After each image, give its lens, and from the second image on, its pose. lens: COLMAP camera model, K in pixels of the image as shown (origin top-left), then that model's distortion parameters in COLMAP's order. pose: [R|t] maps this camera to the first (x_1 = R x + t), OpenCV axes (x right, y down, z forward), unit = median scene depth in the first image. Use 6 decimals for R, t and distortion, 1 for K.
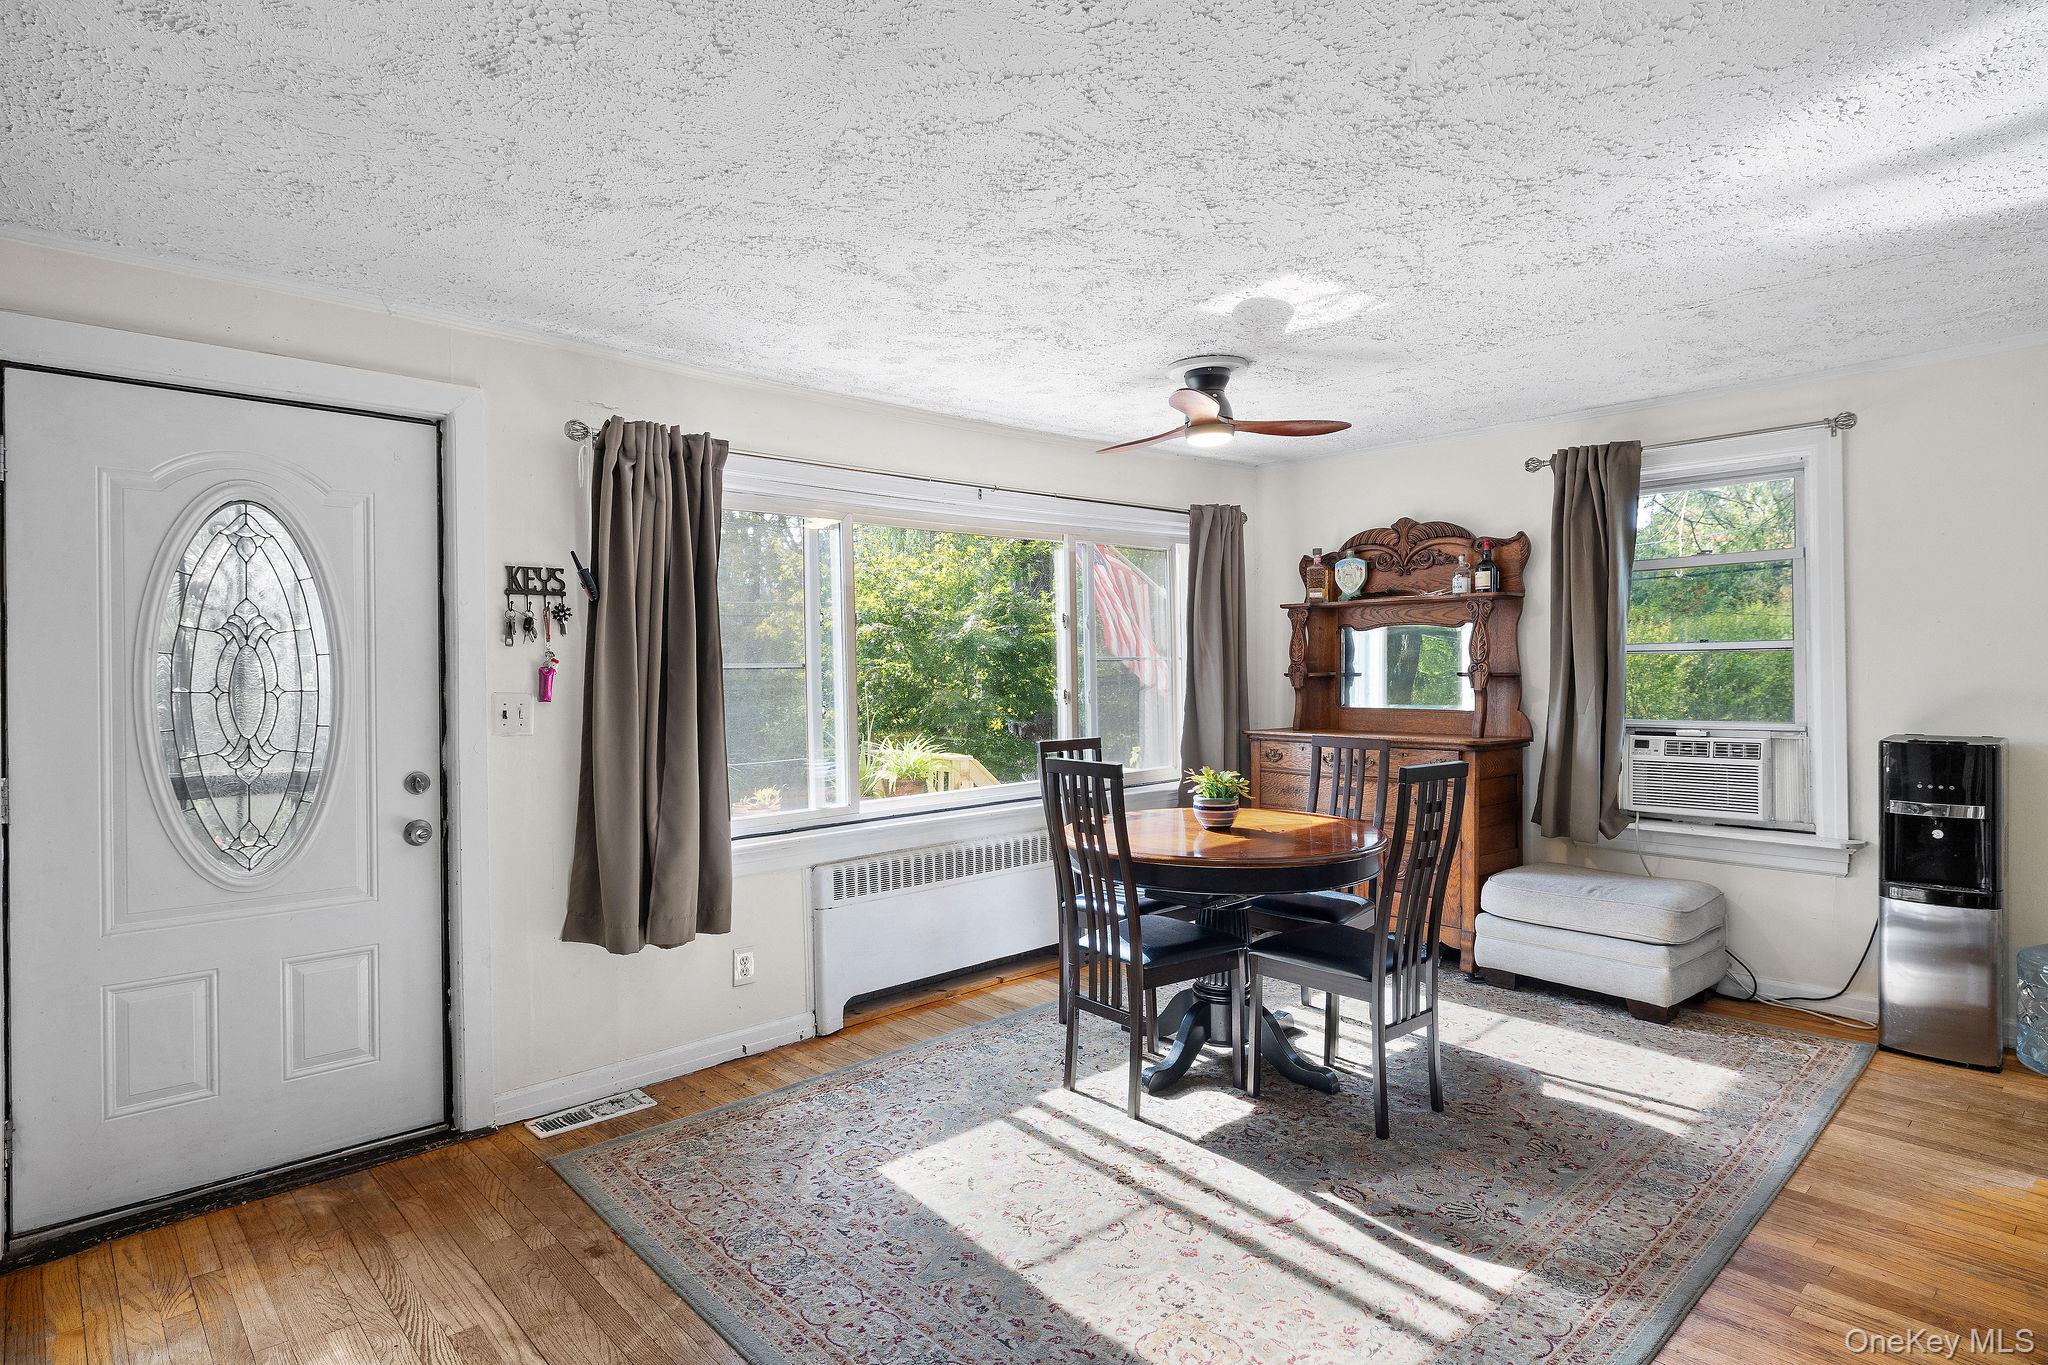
lens RADIAL K [[1093.5, 0, 1036.2], [0, 1093.5, 673.3], [0, 0, 1]] dist [-0.001433, 0.004135]
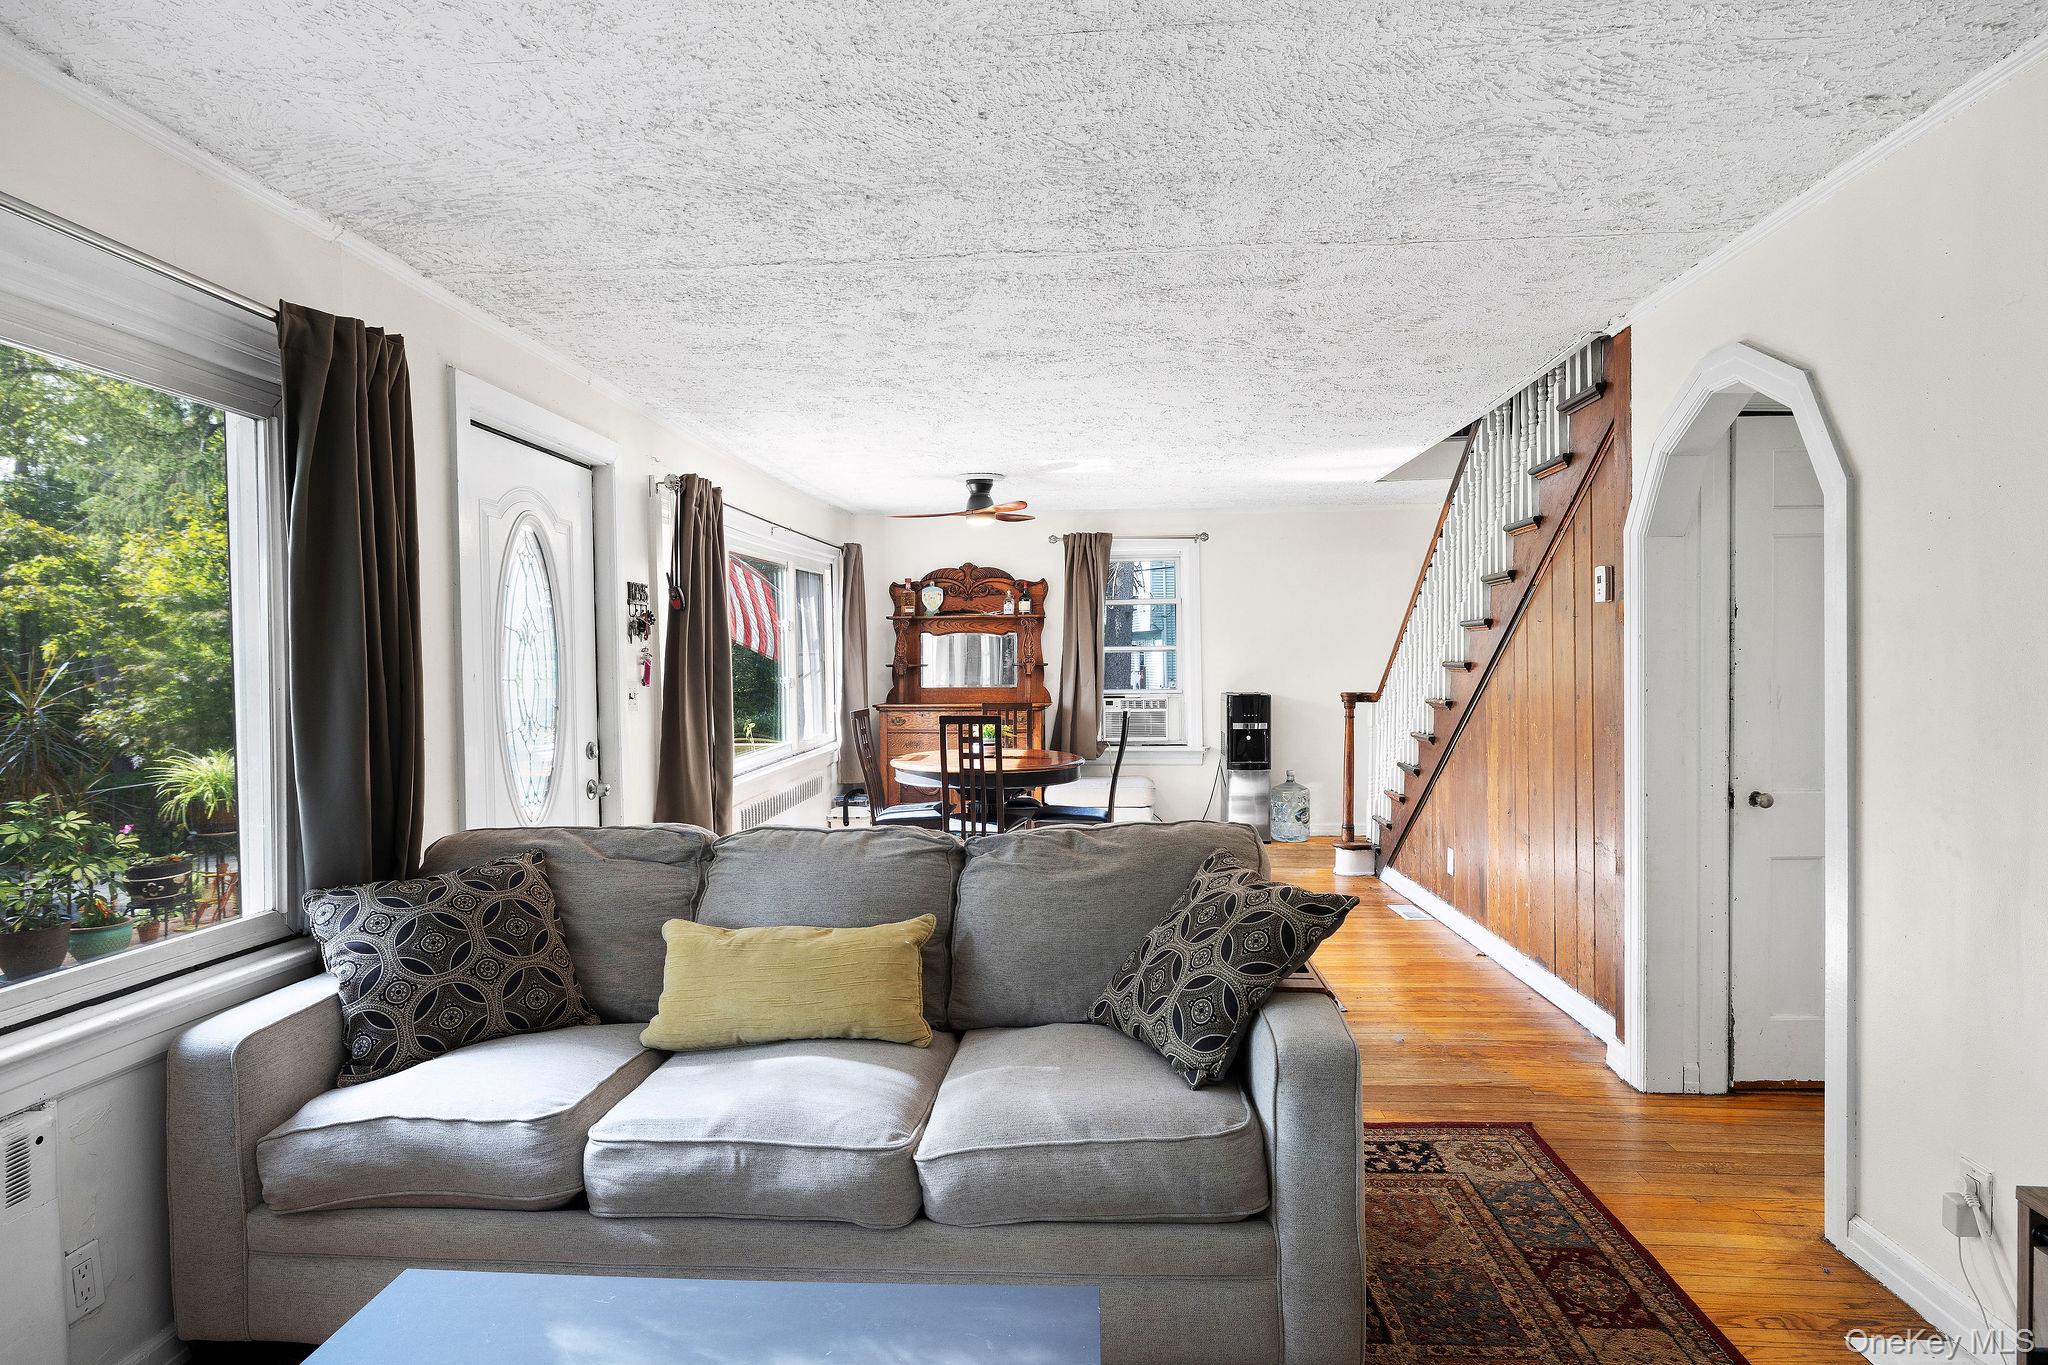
lens RADIAL K [[1093.5, 0, 1031.8], [0, 1093.5, 676.1], [0, 0, 1]] dist [-0.001433, 0.004135]
pose [[0.724584, -0.009138, 0.689126, -1.008592], [0.004920, 0.999955, 0.008087, 0.007616], [-0.689169, -0.002469, 0.724596, -0.270167]]
